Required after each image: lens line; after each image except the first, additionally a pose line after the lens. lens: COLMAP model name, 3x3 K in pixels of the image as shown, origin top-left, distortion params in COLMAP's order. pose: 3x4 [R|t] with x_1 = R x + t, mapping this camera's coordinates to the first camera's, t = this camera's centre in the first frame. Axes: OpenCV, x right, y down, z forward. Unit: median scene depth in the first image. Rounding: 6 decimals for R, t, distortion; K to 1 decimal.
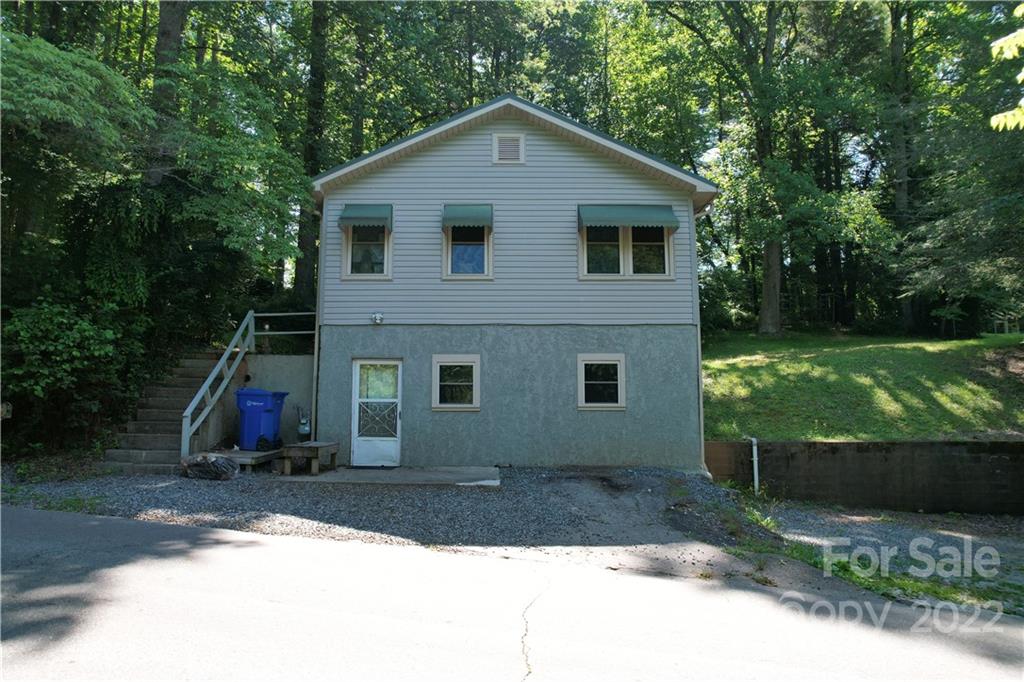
lens RADIAL K [[632.6, 0, 512.0], [0, 632.6, 341.0], [0, 0, 1]] dist [-0.028486, -0.004180]
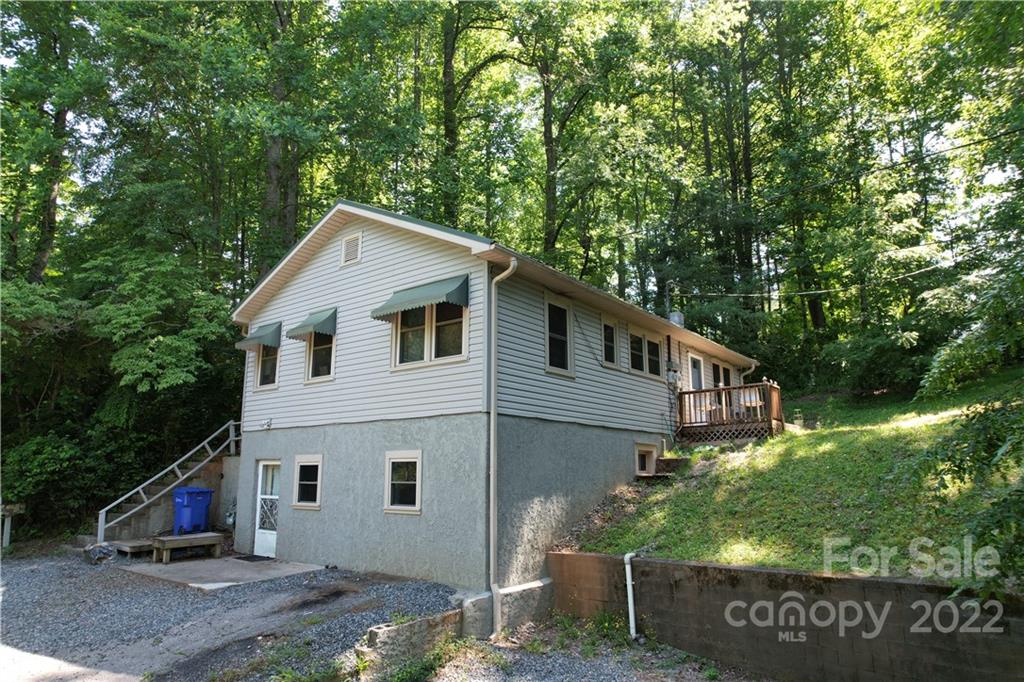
lens RADIAL K [[645.6, 0, 512.0], [0, 645.6, 341.0], [0, 0, 1]] dist [-0.032100, 0.003991]
pose [[0.785484, -0.127996, -0.605502, 0.849996], [0.080907, 0.991220, -0.104575, -0.027059], [0.613571, 0.033153, 0.788944, 0.351119]]
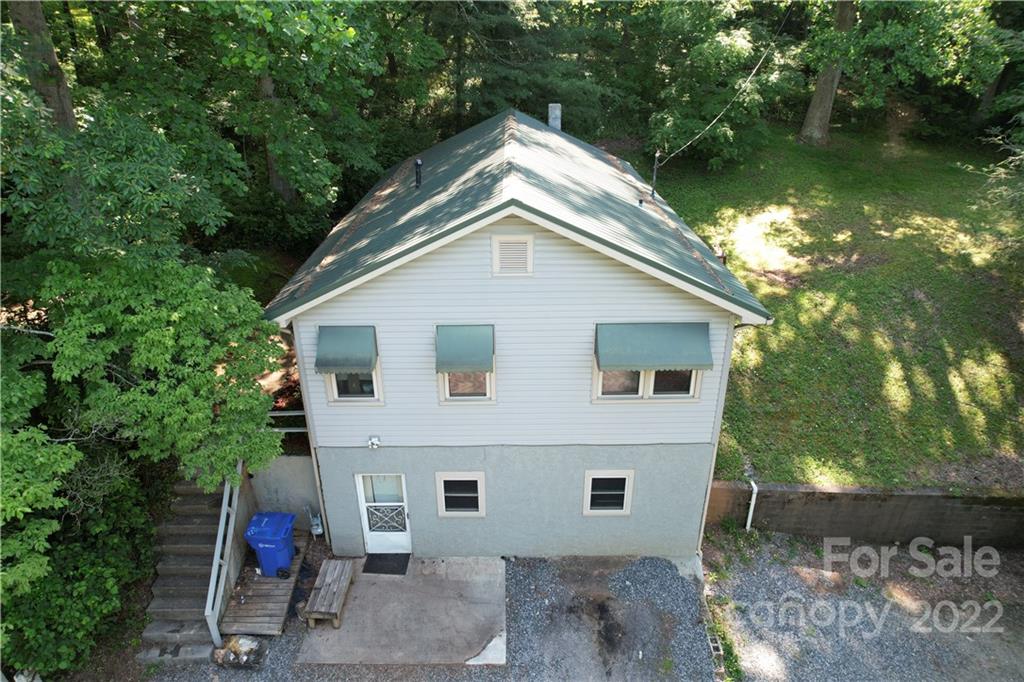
lens RADIAL K [[645.6, 0, 512.0], [0, 645.6, 341.0], [0, 0, 1]] dist [-0.032100, 0.003991]
pose [[0.999914, -0.000157, -0.013146, 0.004511], [0.007188, 0.843741, 0.536702, -0.672637], [0.011007, -0.536750, 0.843670, 0.274115]]
